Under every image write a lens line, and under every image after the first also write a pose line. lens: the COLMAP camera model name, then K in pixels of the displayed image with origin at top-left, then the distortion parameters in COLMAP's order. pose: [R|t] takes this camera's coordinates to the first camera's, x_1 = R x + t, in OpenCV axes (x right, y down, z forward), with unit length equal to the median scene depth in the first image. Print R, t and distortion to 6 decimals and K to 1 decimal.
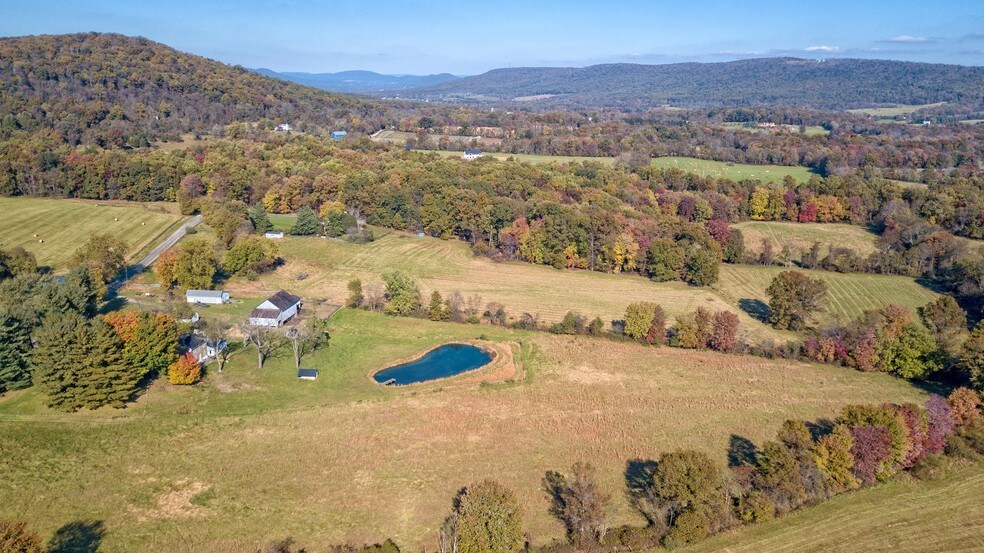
lens RADIAL K [[759.5, 0, 497.3], [0, 759.5, 279.3], [0, 0, 1]] dist [0.024465, -0.019236]
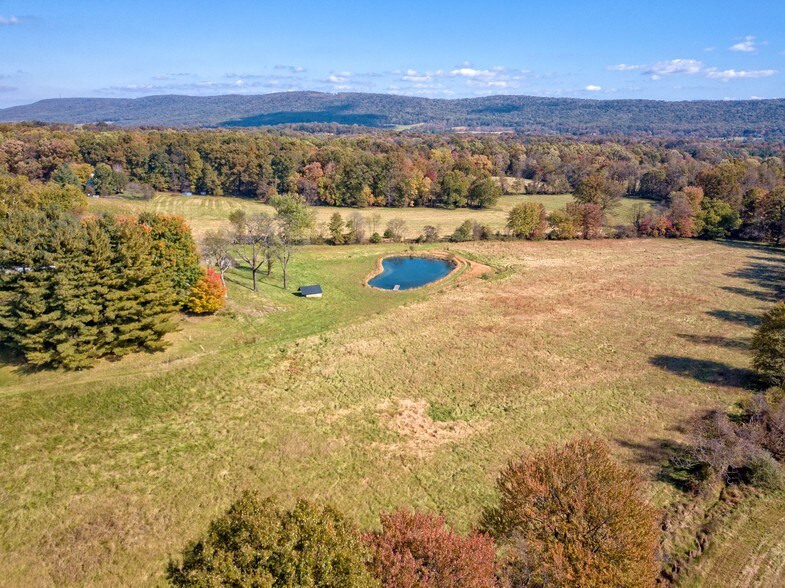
lens RADIAL K [[614.9, 0, 400.5], [0, 614.9, 296.3], [0, 0, 1]] dist [0.009215, -0.009518]
pose [[0.868423, -0.143929, 0.474474, -0.205757], [0.129789, 0.989562, 0.062626, 0.042878], [-0.478535, 0.007196, 0.878039, 0.158811]]
